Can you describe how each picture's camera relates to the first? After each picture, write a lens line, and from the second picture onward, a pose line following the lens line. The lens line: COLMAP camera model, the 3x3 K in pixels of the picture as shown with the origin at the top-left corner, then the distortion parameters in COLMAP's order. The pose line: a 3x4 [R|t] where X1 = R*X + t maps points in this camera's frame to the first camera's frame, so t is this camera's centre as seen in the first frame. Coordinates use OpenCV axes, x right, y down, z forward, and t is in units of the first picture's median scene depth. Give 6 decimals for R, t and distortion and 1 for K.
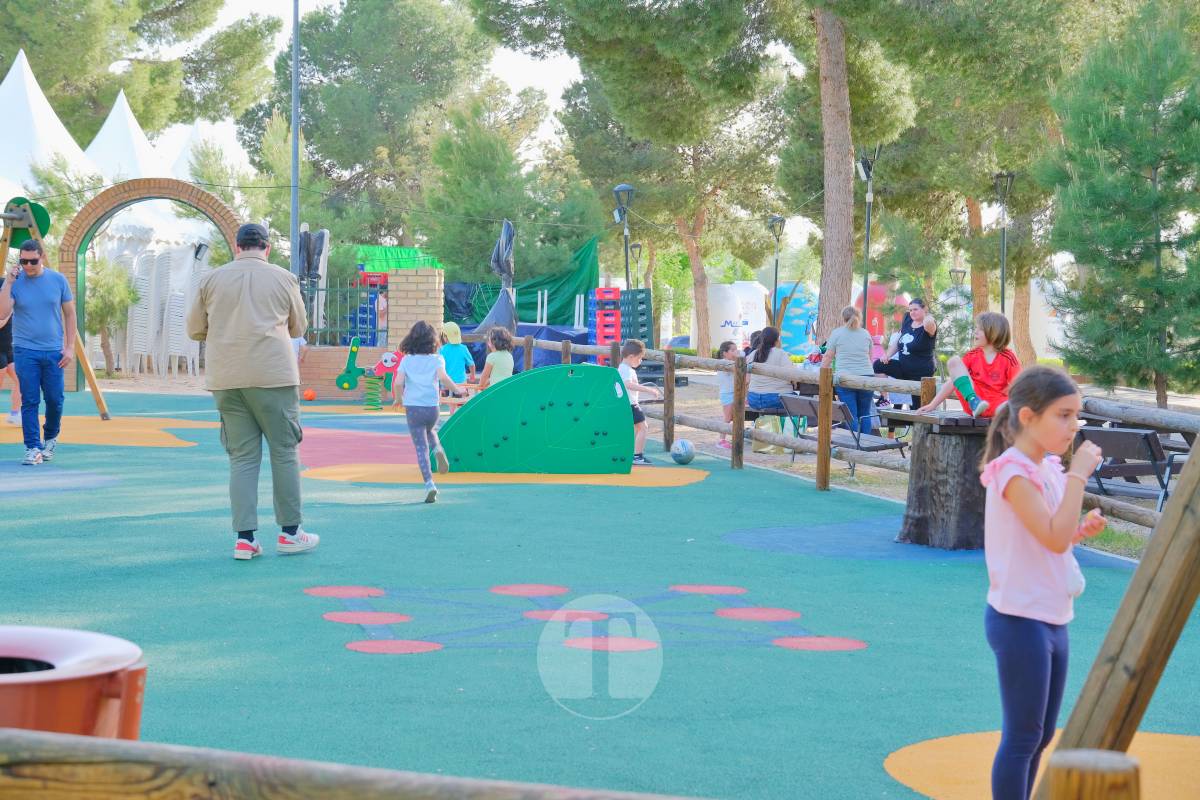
lens RADIAL K [[2320.0, 0, 600.6], [0, 2320.0, 391.7], [0, 0, 1]] dist [0.061016, 0.000000]
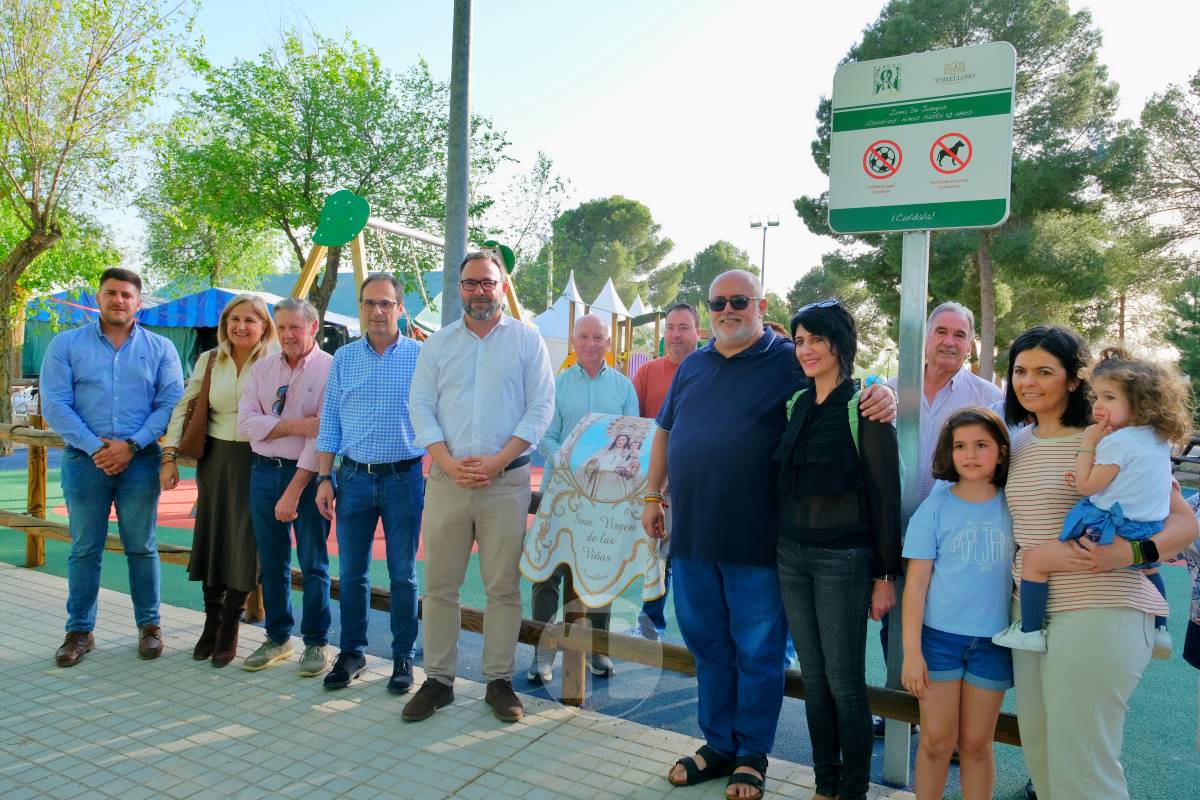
lens RADIAL K [[927.9, 0, 602.5], [0, 927.9, 397.5], [0, 0, 1]] dist [-0.006181, 0.020560]
pose [[0.987972, 0.025731, -0.152477, -0.100719], [-0.028485, 0.999468, -0.015905, -0.002049], [0.151987, 0.020057, 0.988179, 0.020353]]
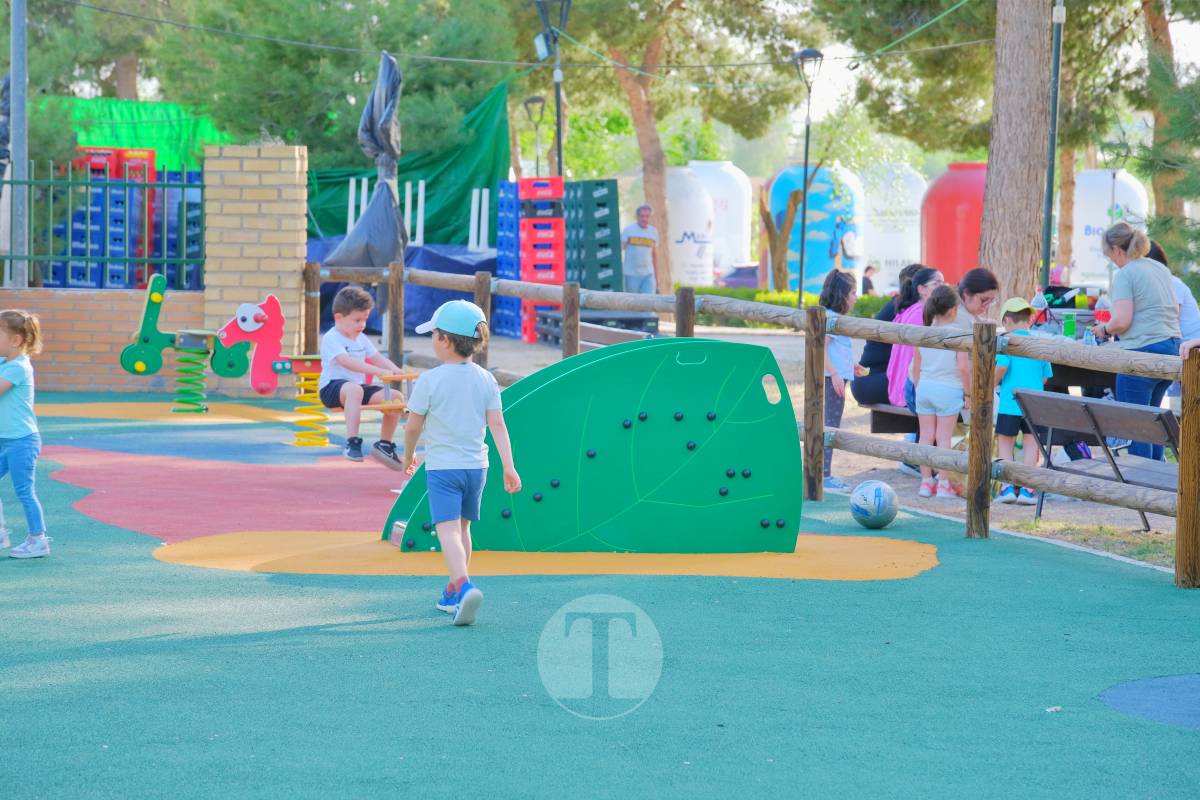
lens RADIAL K [[4002.7, 0, 601.2], [0, 4002.7, 399.3], [0, 0, 1]] dist [0.135263, 0.000000]
pose [[0.998676, -0.000828, 0.051443, -0.032850], [0.000178, 0.999920, 0.012630, -0.004237], [-0.051449, -0.012605, 0.998596, 0.050424]]
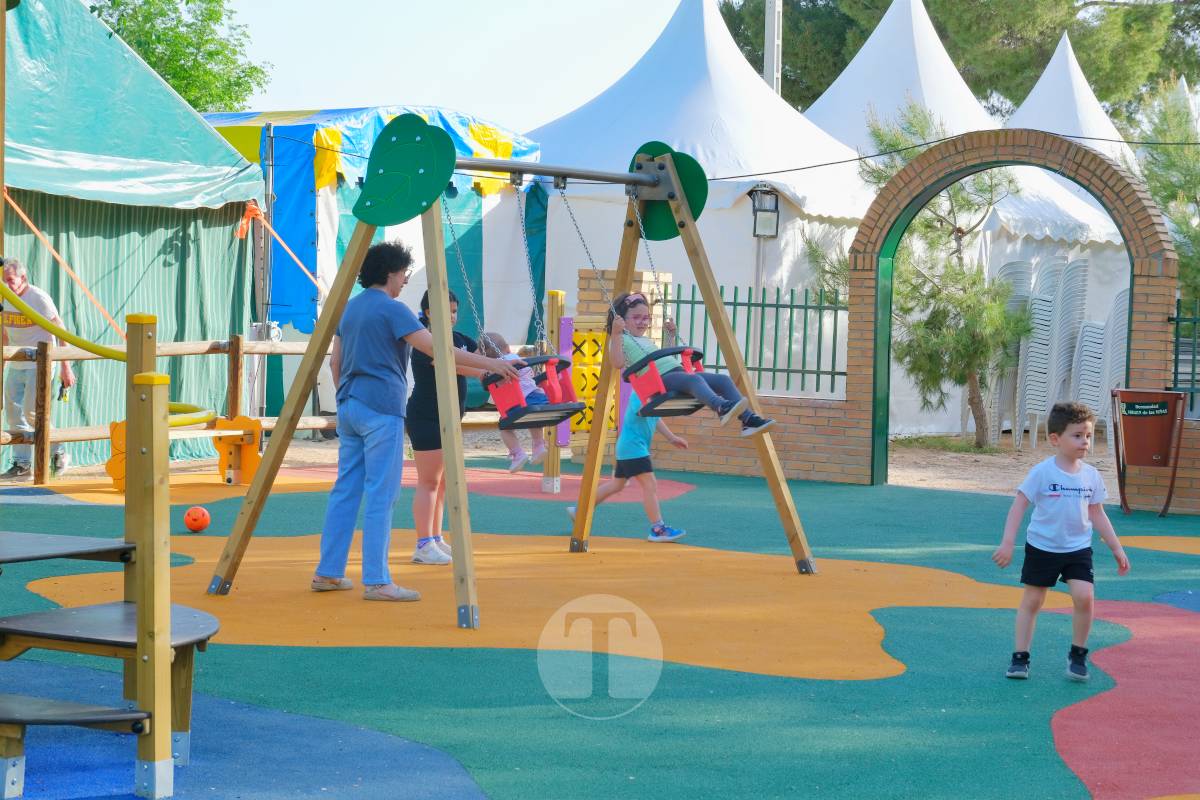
lens RADIAL K [[2582.1, 0, 601.4], [0, 2582.1, 401.1], [0, 0, 1]] dist [0.095115, 0.000000]
pose [[0.913298, 0.028941, -0.406263, -0.012174], [-0.032490, 0.999470, -0.001838, -0.012923], [0.405994, 0.014878, 0.913754, 0.252463]]
